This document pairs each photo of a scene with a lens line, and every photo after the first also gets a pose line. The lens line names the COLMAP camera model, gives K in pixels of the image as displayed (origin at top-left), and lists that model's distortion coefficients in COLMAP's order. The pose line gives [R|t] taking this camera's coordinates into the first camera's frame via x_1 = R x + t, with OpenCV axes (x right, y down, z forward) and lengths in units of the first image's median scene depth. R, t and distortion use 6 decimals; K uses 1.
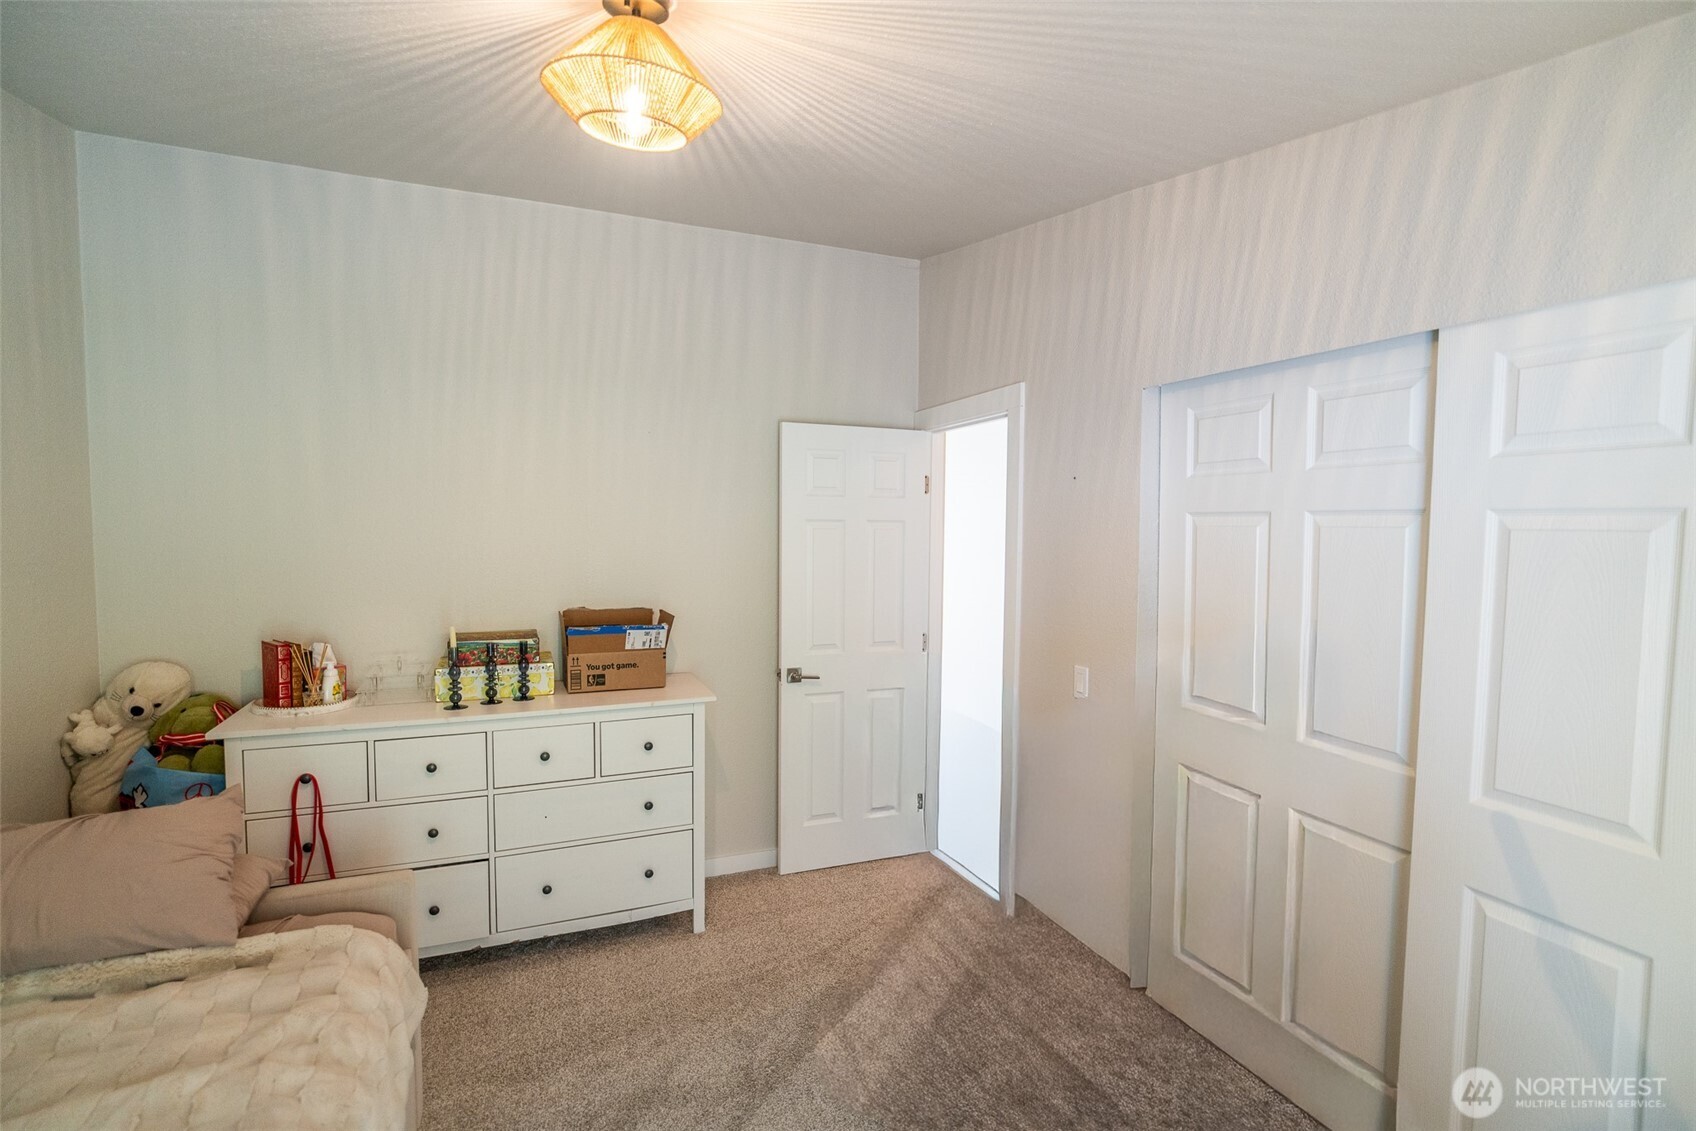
lens RADIAL K [[789.9, 0, 847.1], [0, 789.9, 577.2], [0, 0, 1]] dist [-0.018420, 0.006694]
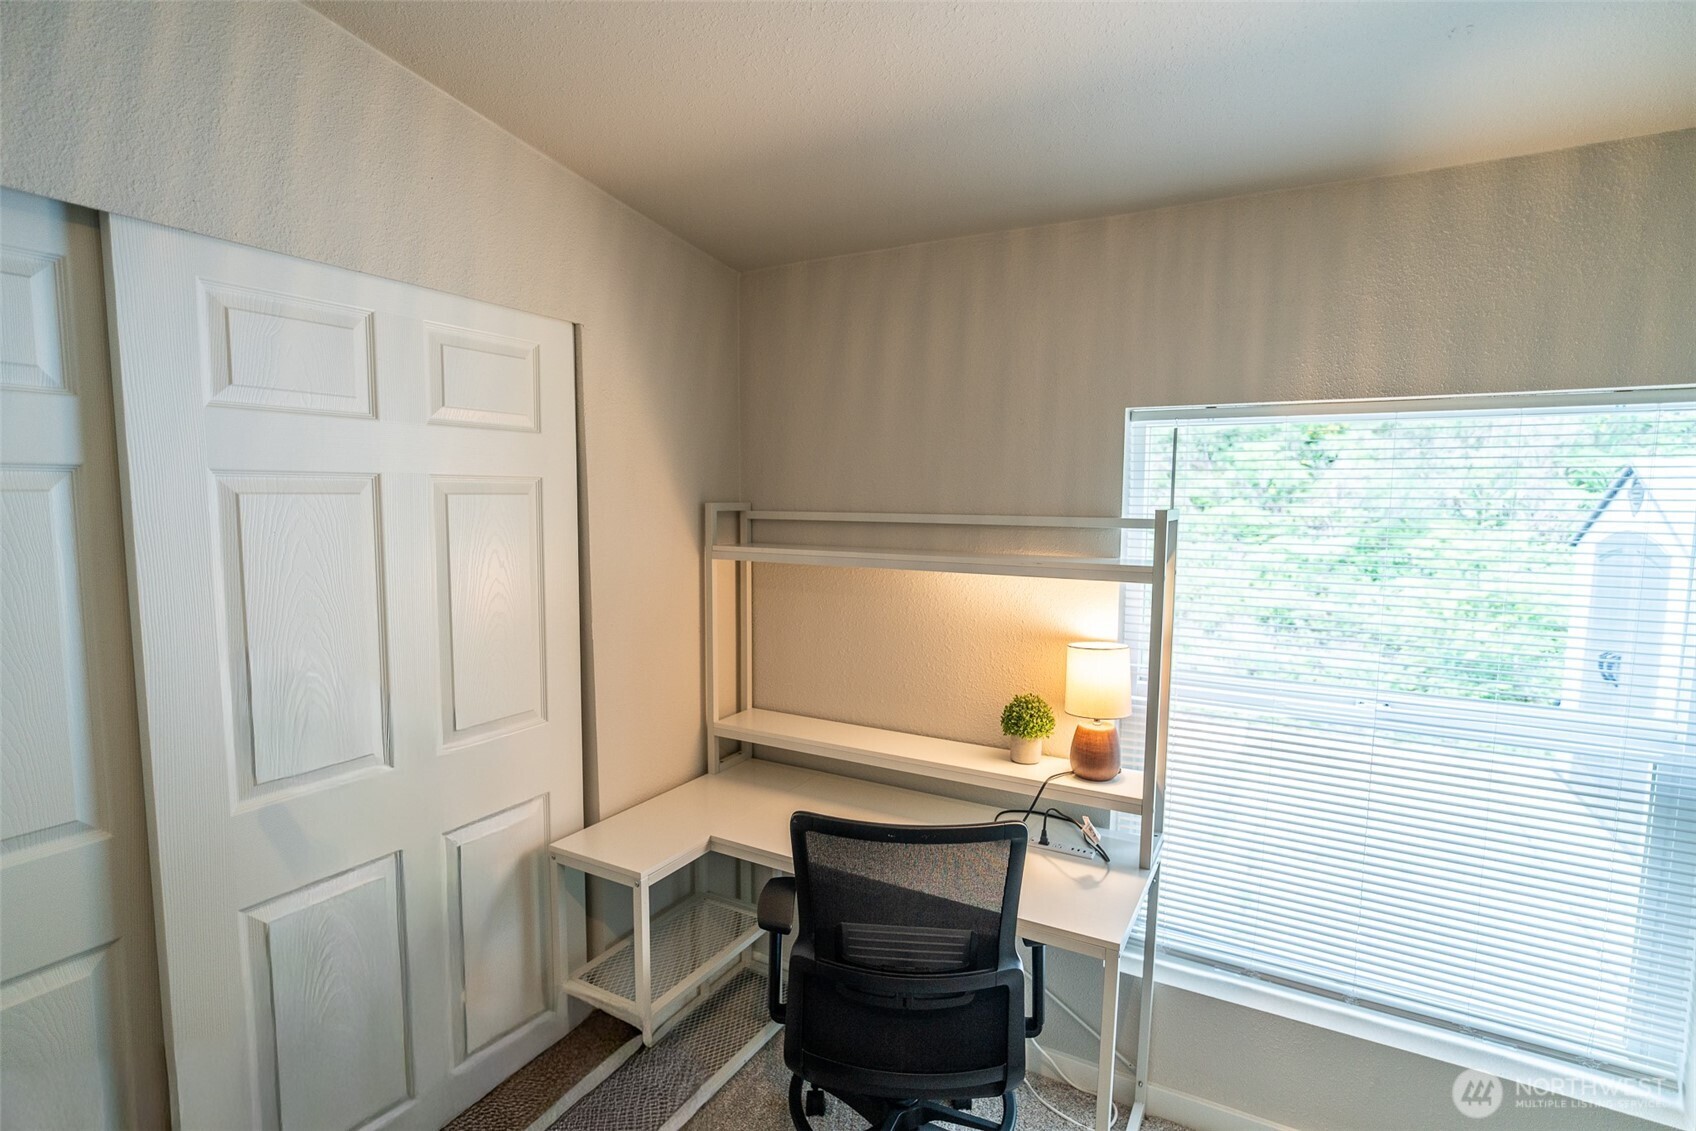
lens RADIAL K [[806.3, 0, 845.6], [0, 806.3, 580.8], [0, 0, 1]] dist [-0.006008, 0.000452]
pose [[-0.614848, -0.098263, 0.782500, -0.283568], [0.043255, 0.986512, 0.157870, -0.075693], [-0.787459, 0.130913, -0.602304, 1.005206]]
